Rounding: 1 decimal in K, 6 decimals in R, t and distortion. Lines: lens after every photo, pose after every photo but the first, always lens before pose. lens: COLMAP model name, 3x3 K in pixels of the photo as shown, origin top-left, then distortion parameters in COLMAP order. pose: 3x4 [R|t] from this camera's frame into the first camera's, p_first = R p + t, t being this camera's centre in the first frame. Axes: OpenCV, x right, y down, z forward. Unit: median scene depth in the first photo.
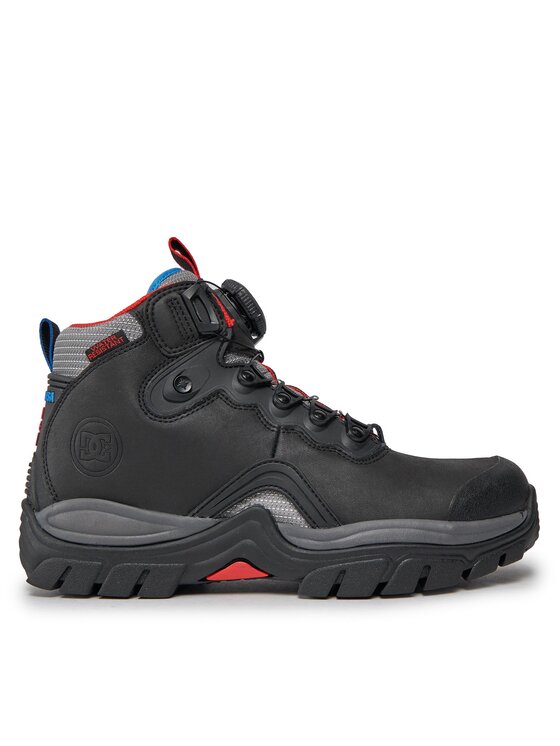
lens RADIAL K [[840.6, 0, 280.0], [0, 840.6, 373.0], [0, 0, 1]] dist [-0.009015, -0.006259]
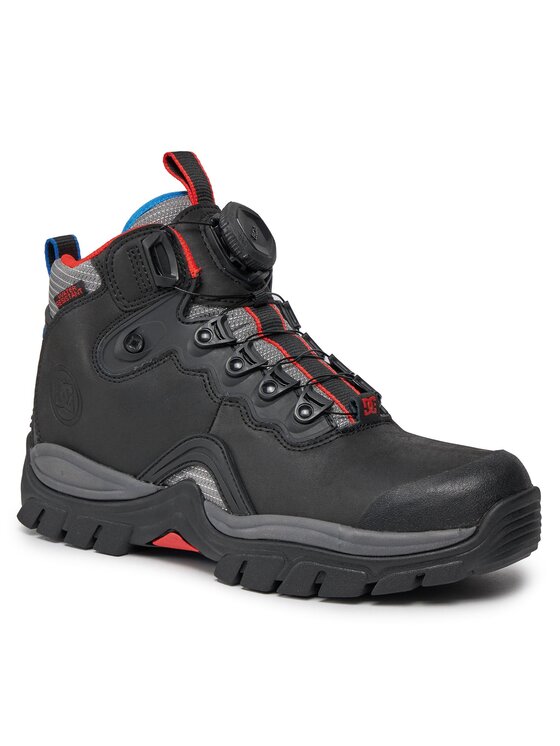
lens RADIAL K [[2188.3, 0, 280.0], [0, 2188.3, 373.0], [0, 0, 1]] dist [0.101109, 0.471146]
pose [[0.804953, 0.123978, -0.580242, 1.456647], [0.037595, 0.965304, 0.258407, -0.586863], [0.592147, -0.229819, 0.772363, -0.816275]]
